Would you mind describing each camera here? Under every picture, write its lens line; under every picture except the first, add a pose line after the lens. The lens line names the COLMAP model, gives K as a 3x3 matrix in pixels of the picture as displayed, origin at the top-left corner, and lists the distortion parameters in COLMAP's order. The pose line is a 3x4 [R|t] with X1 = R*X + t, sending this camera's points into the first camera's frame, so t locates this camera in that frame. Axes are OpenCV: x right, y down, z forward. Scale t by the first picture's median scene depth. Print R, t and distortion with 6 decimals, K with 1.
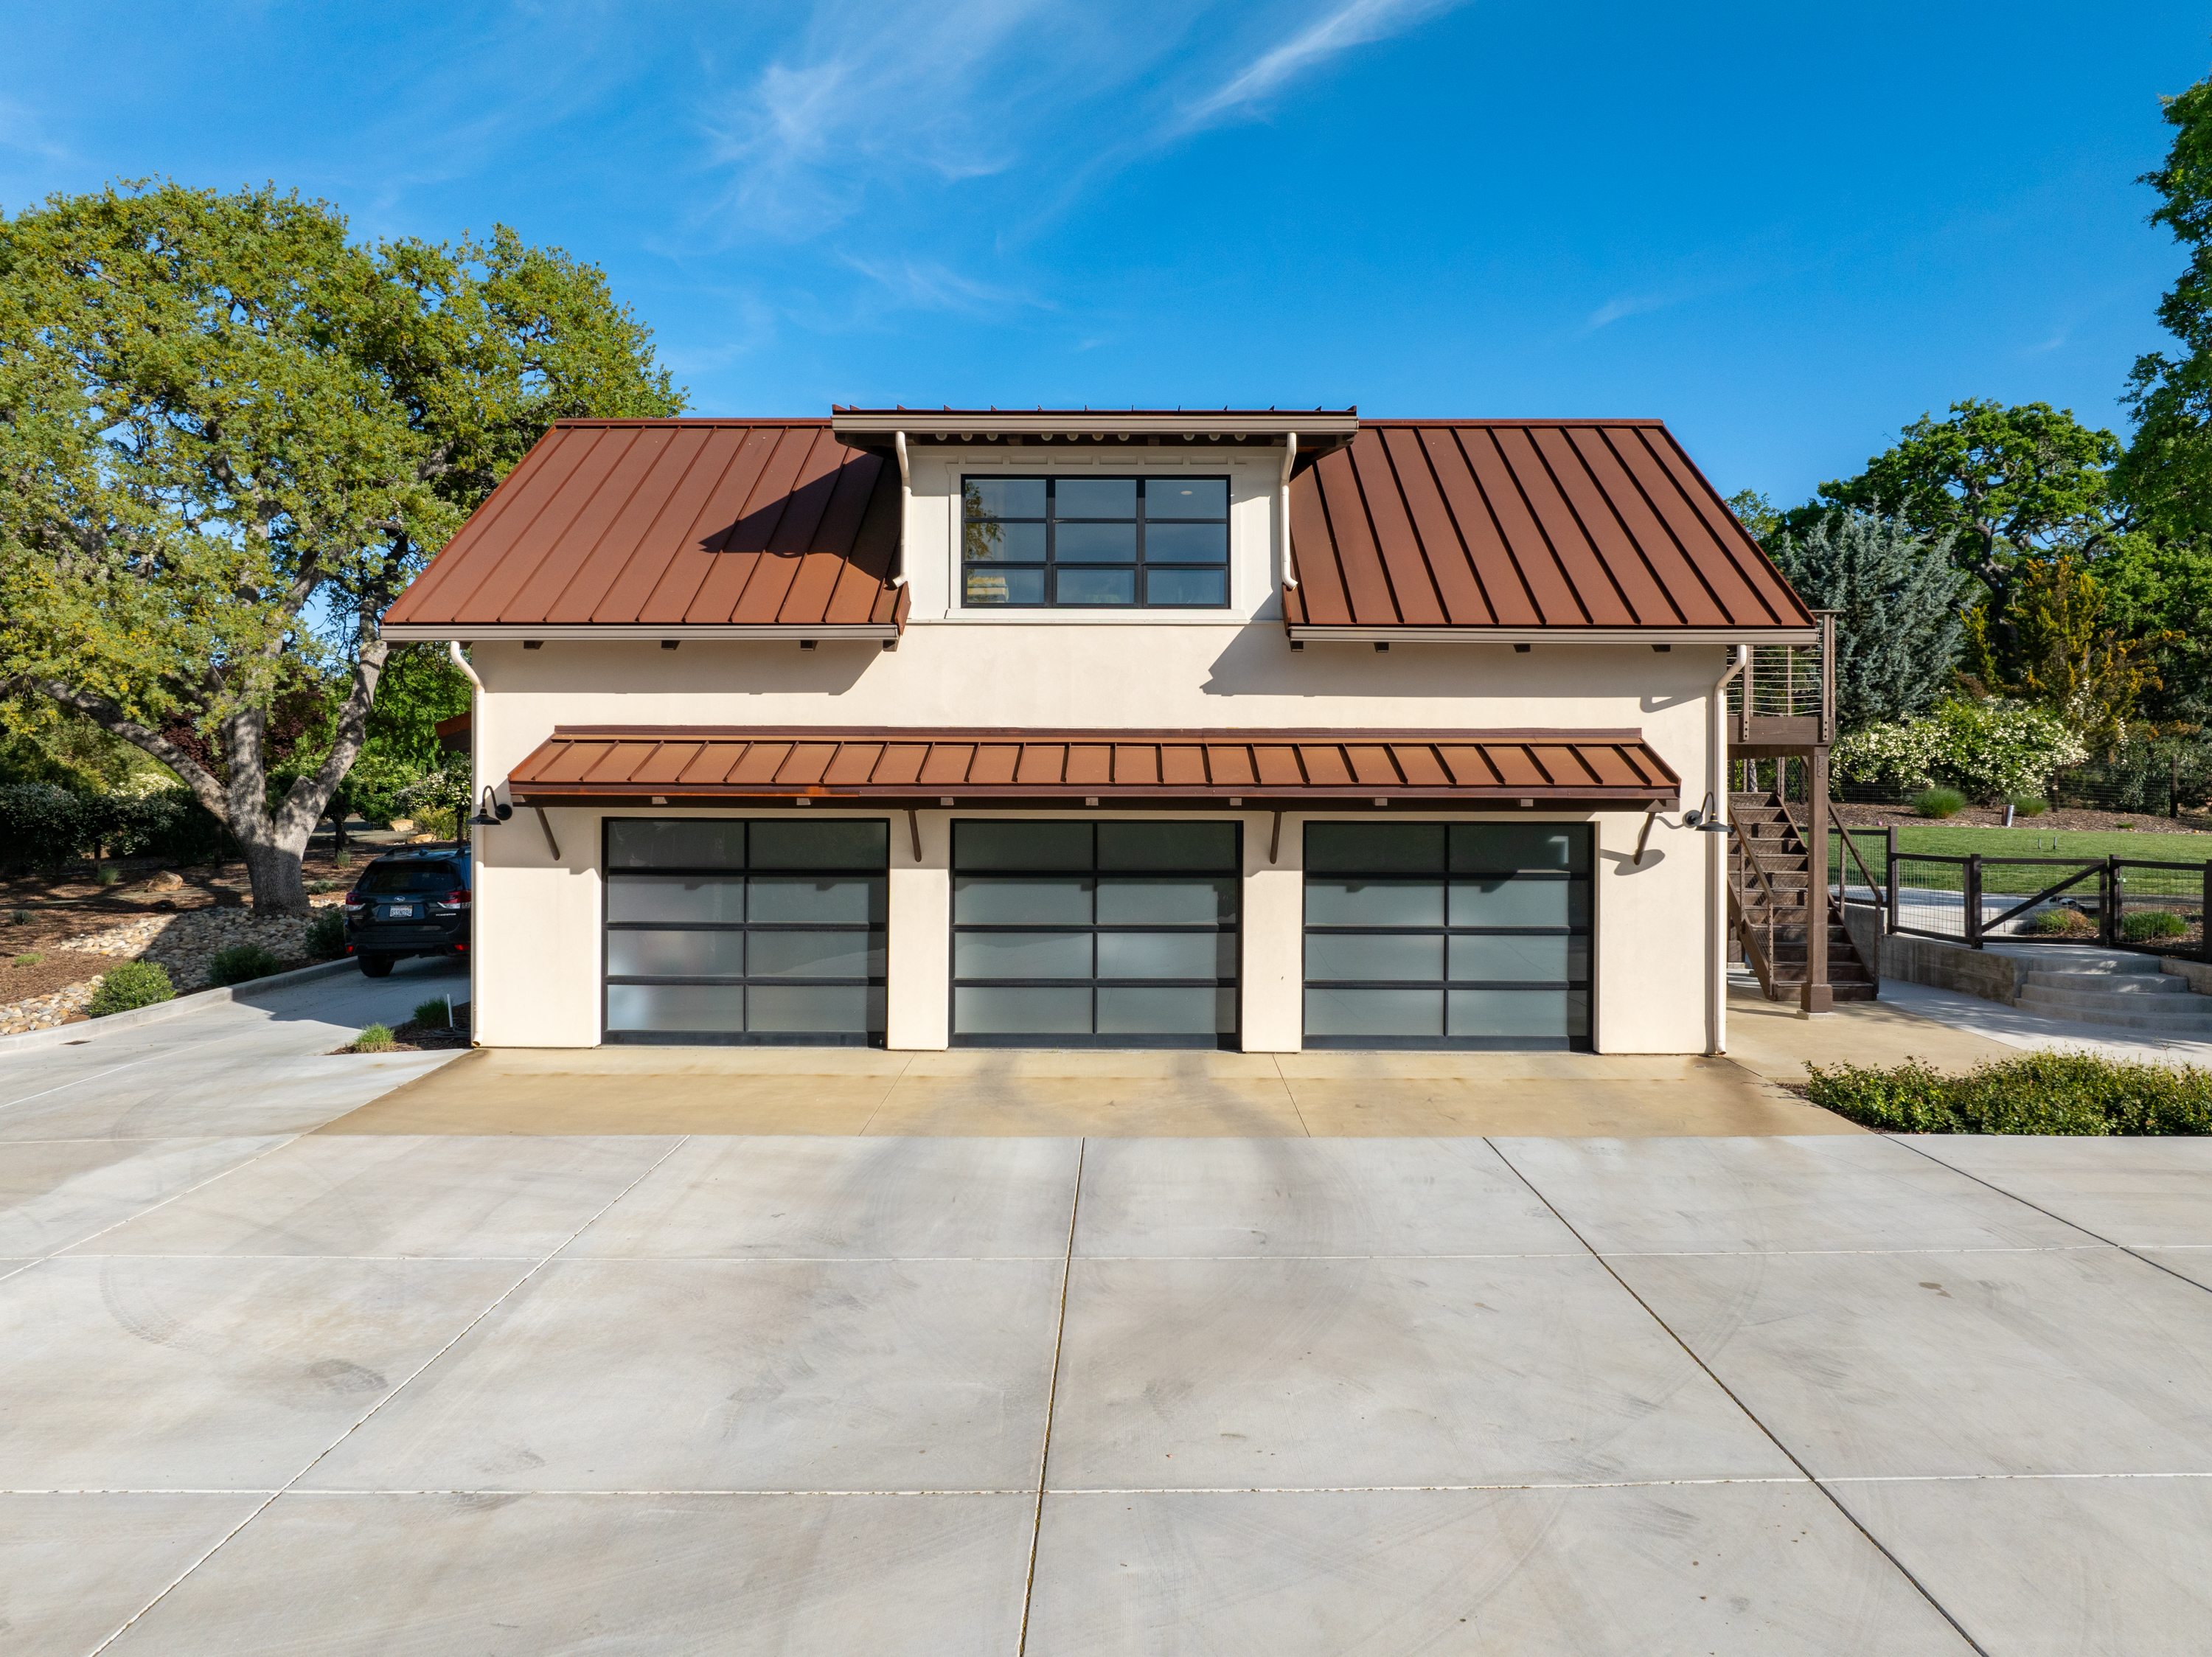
lens RADIAL K [[1546.5, 0, 1100.9], [0, 1546.5, 822.4], [0, 0, 1]] dist [-0.040481, 0.001692]
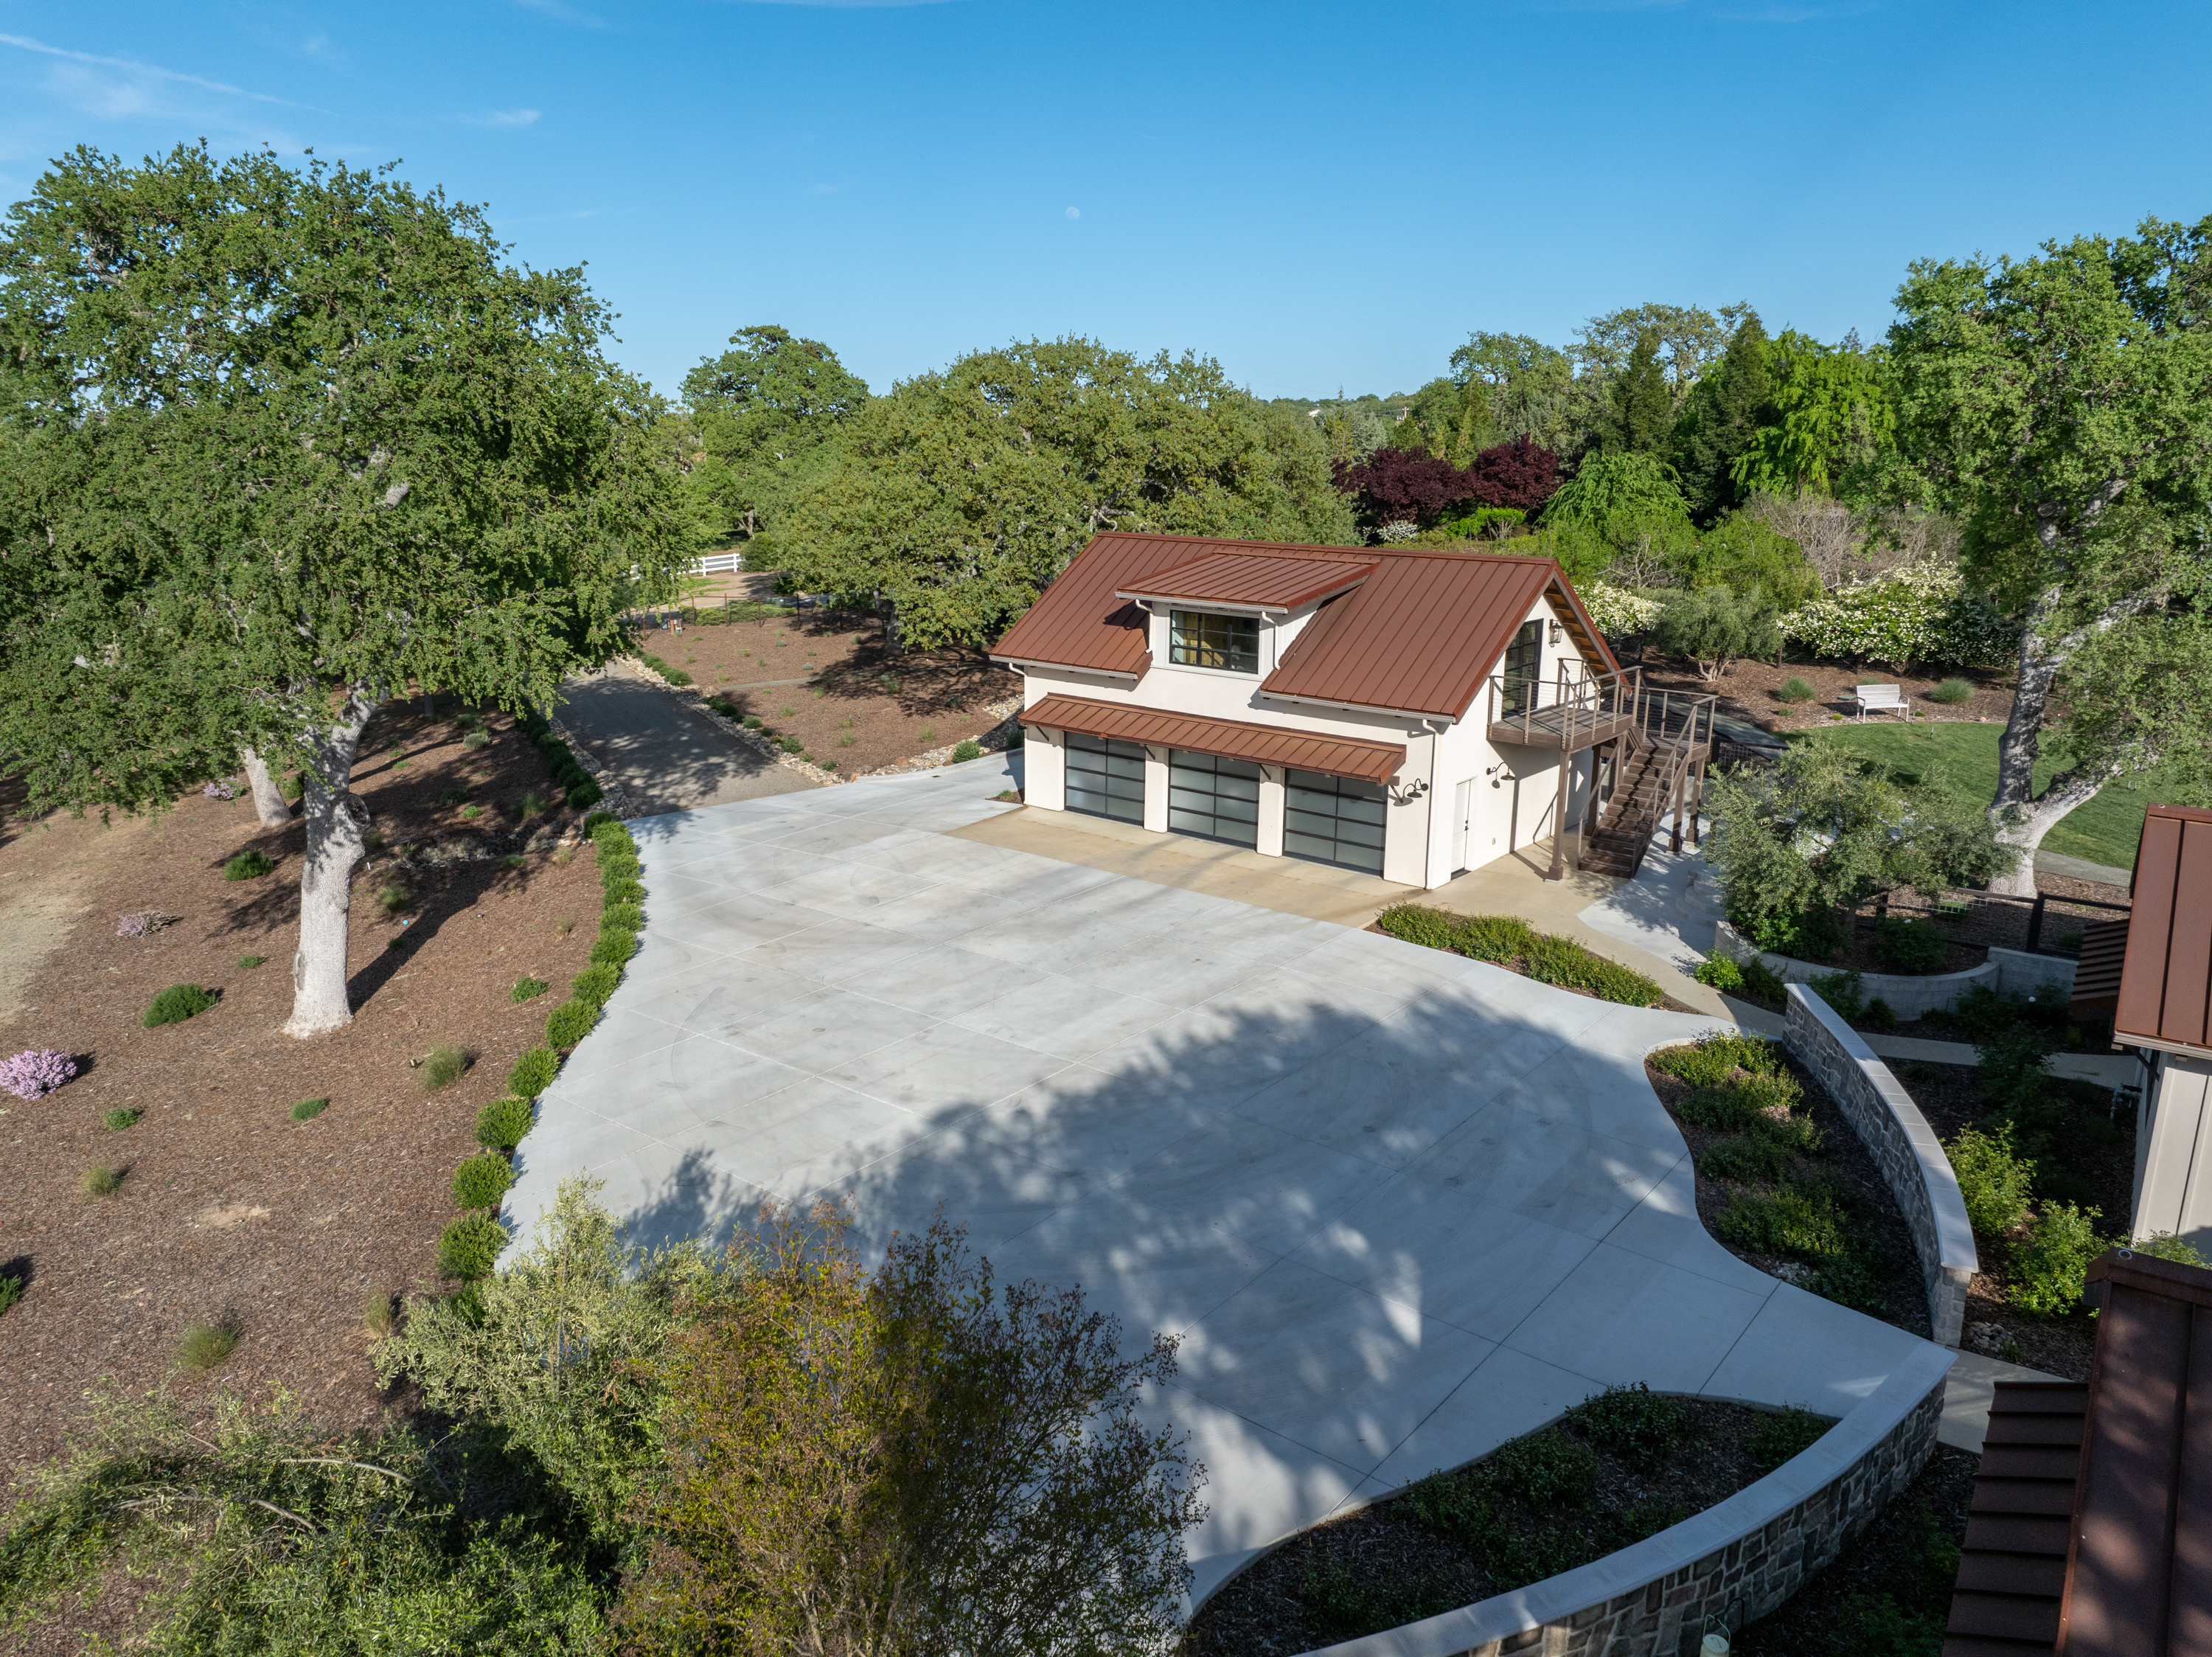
lens RADIAL K [[1546.5, 0, 1107.9], [0, 1546.5, 826.4], [0, 0, 1]] dist [-0.040481, 0.001692]
pose [[0.784072, 0.154981, -0.601009, 1.378459], [-0.014434, 0.972614, 0.231976, -0.460906], [0.620502, -0.173211, 0.764837, -1.025813]]
